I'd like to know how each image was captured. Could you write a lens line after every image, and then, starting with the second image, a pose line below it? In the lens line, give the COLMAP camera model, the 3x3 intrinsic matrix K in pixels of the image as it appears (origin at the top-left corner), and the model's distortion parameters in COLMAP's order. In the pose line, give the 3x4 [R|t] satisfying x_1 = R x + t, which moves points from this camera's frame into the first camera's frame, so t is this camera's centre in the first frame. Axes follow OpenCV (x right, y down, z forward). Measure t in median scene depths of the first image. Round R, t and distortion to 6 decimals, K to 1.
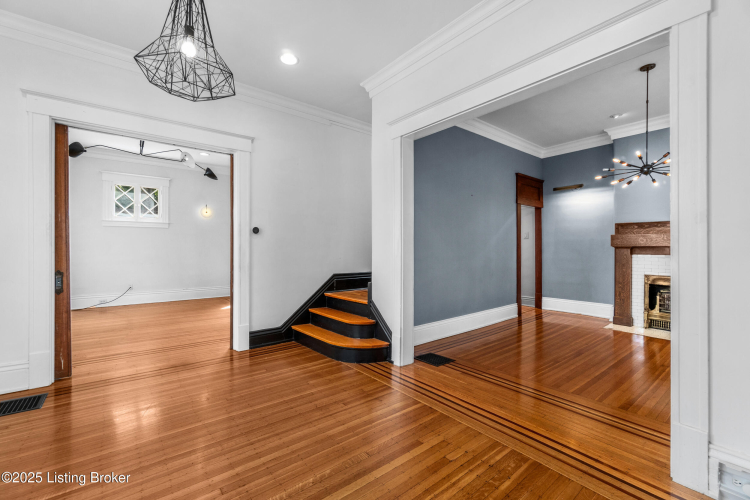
lens RADIAL K [[324.3, 0, 375.0], [0, 324.3, 250.0], [0, 0, 1]] dist [-0.002105, 0.000184]
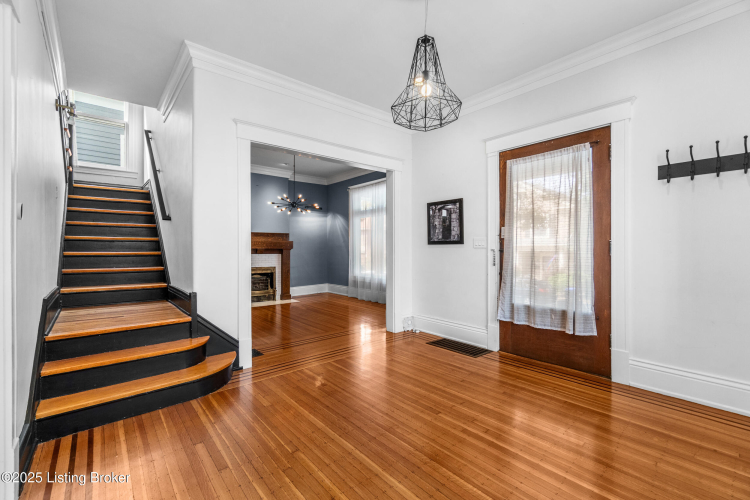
lens RADIAL K [[324.3, 0, 375.0], [0, 324.3, 250.0], [0, 0, 1]] dist [-0.002105, 0.000184]
pose [[-0.032362, 0.001819, 0.999475, -0.848671], [-0.000613, 0.999998, -0.001840, -0.006908], [-0.999476, -0.000672, -0.032360, 0.577309]]
